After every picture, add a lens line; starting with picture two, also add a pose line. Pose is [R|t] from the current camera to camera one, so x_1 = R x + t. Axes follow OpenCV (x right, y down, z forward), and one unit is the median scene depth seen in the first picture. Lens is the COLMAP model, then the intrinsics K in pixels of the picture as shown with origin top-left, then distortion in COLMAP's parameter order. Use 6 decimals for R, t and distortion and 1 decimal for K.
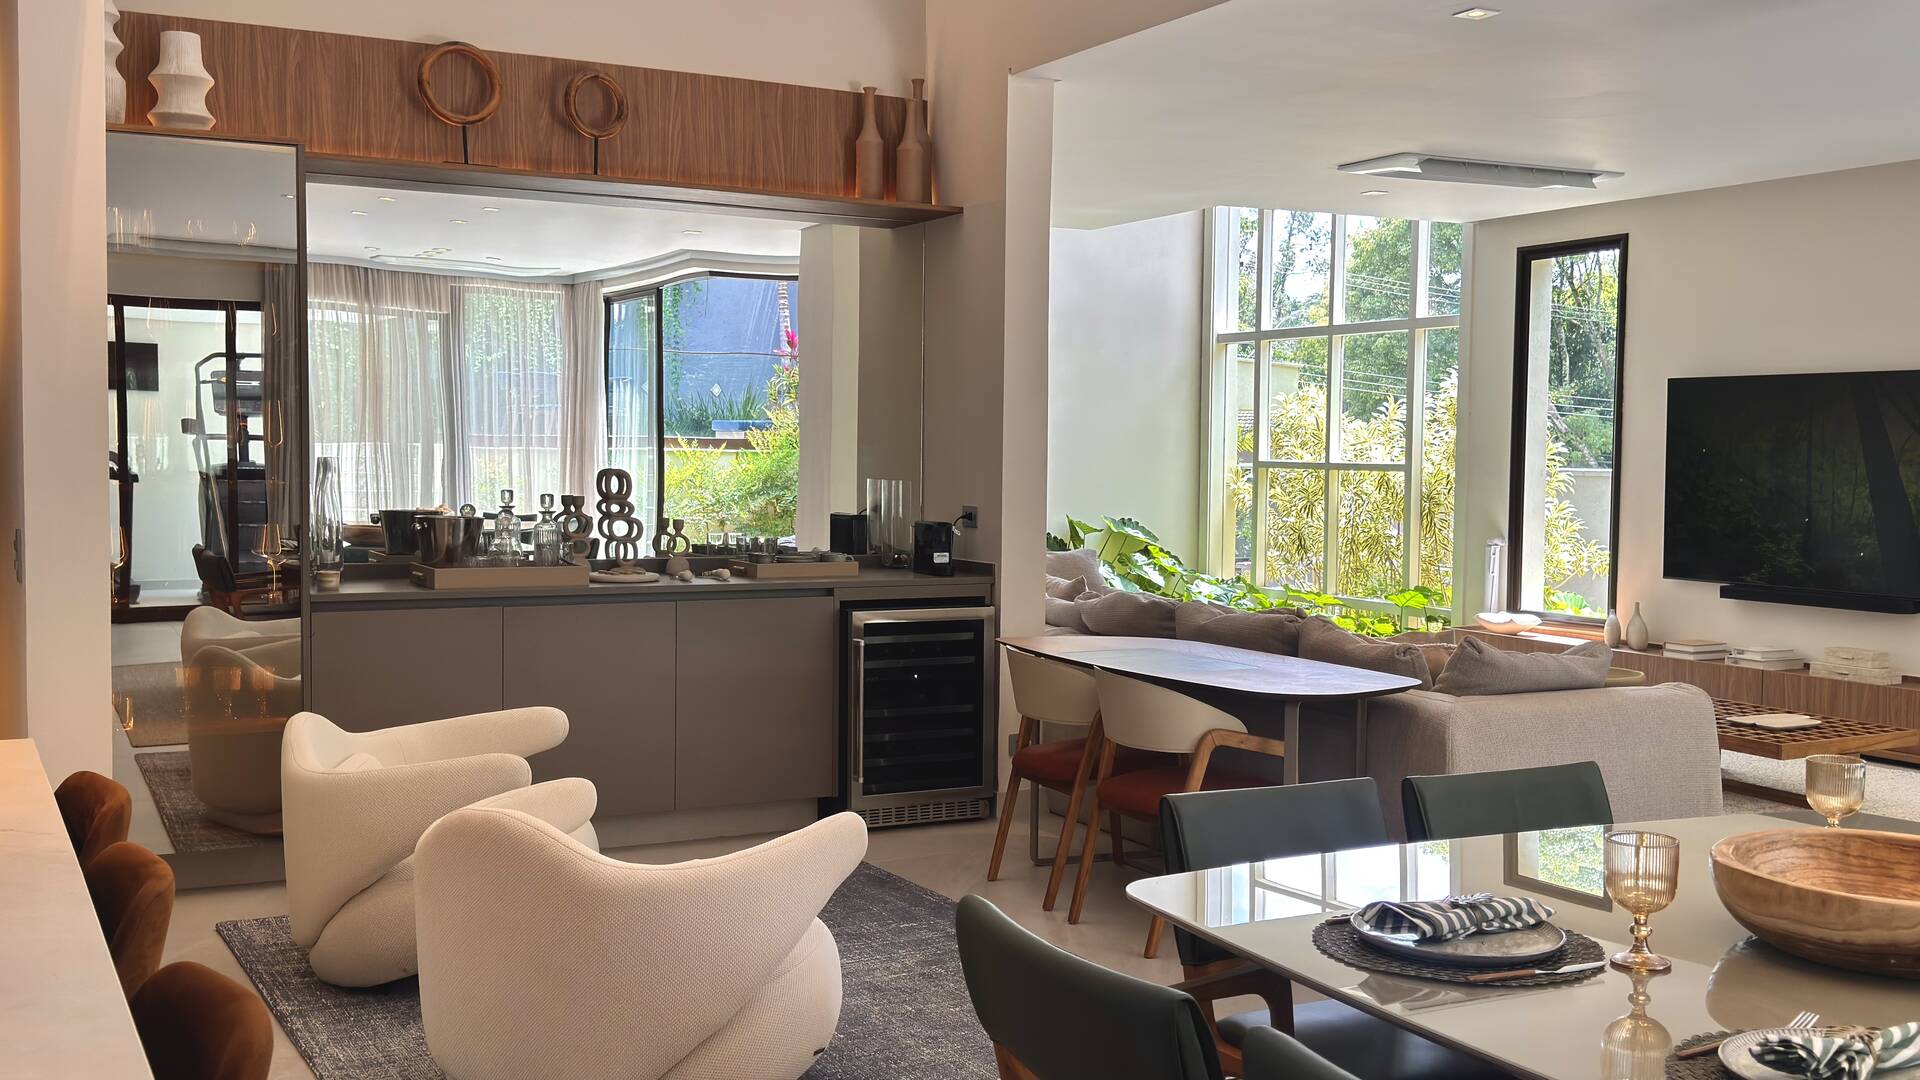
lens RADIAL K [[1890.7, 0, 959.1], [0, 1890.7, 546.9], [0, 0, 1]] dist [0.078312, 0.000000]
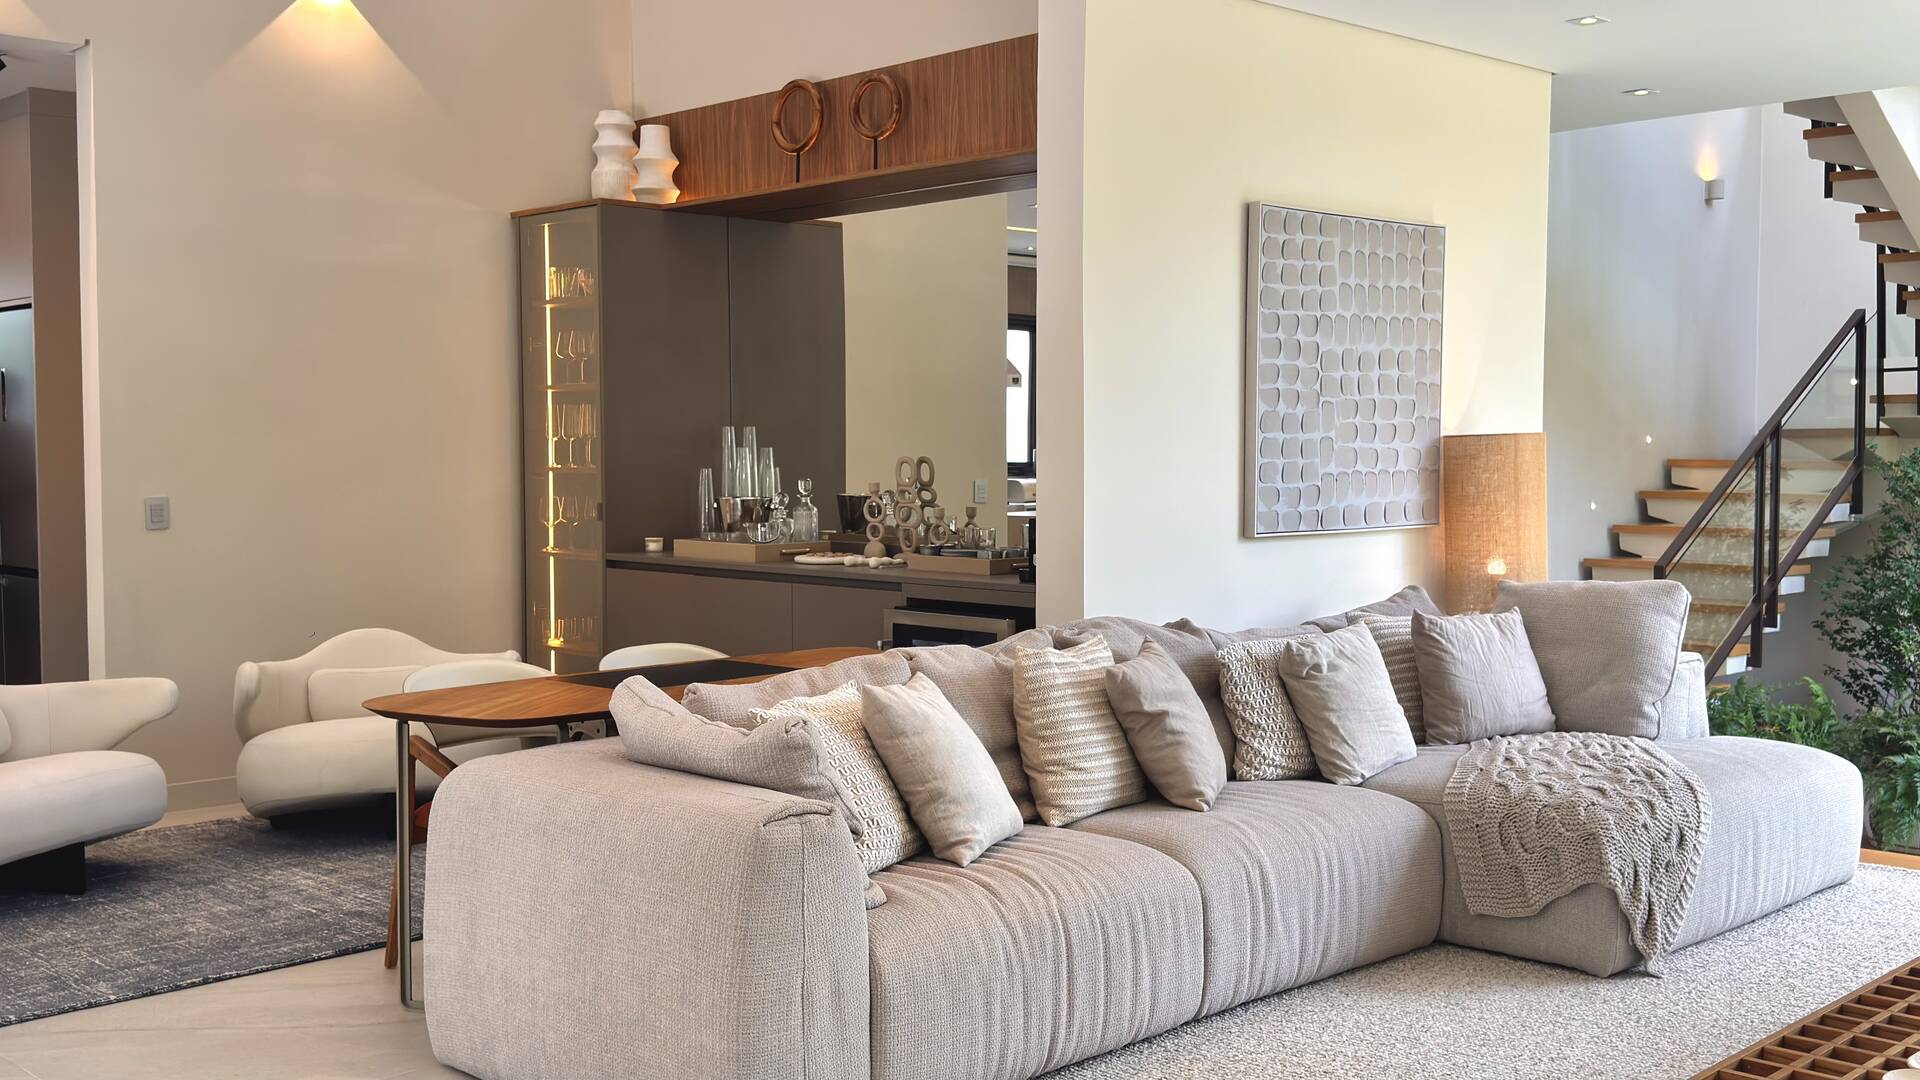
lens RADIAL K [[1890.7, 0, 1018.1], [0, 1890.7, 500.8], [0, 0, 1]] dist [0.078312, 0.000000]
pose [[0.297740, 0.020859, -0.954419, 0.616282], [-0.044691, 0.998970, 0.007891, -0.026316], [0.953600, 0.040305, 0.298365, 0.600327]]
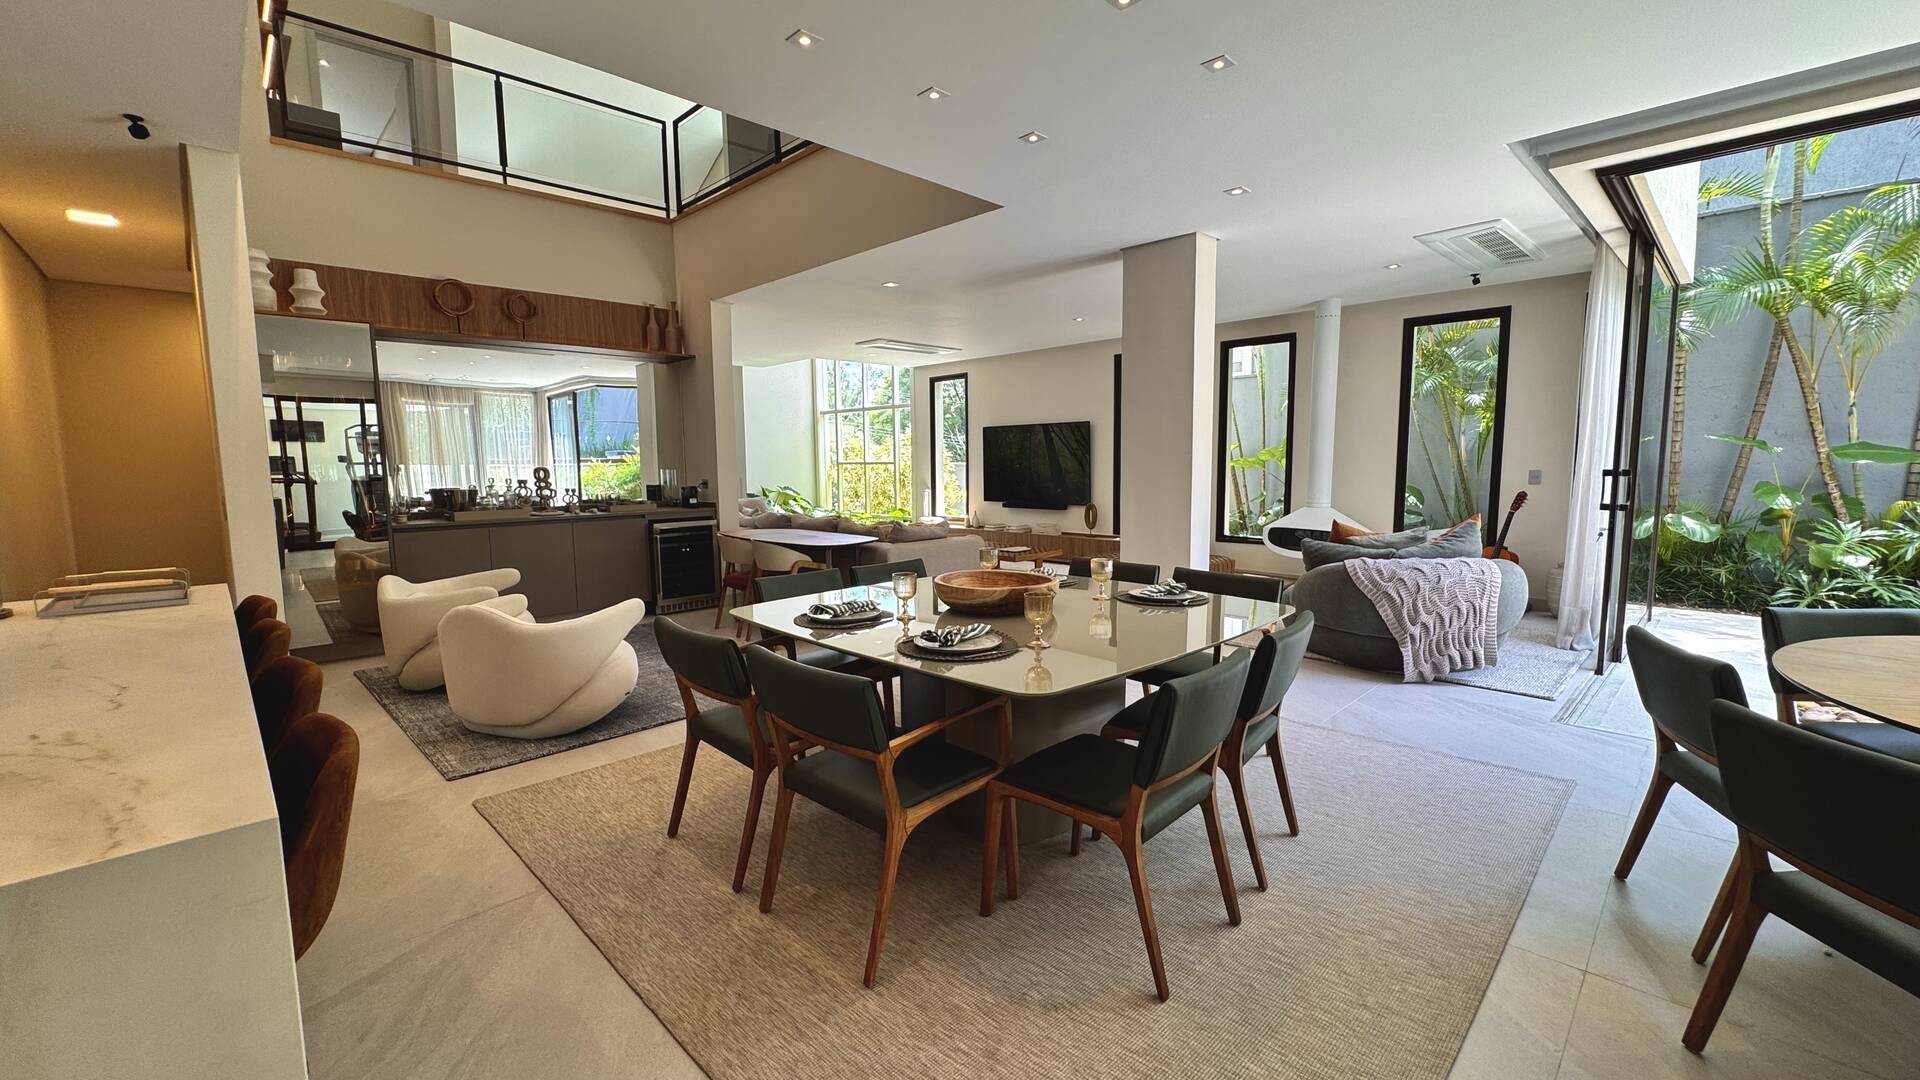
lens RADIAL K [[764.7, 0, 948.1], [0, 764.7, 541.9], [0, 0, 1]] dist [0.004648, 0.000824]
pose [[0.962091, -0.051321, 0.267857, 0.031289], [0.037152, 0.997642, 0.057705, 0.010790], [-0.270187, -0.045566, 0.961729, -0.030478]]
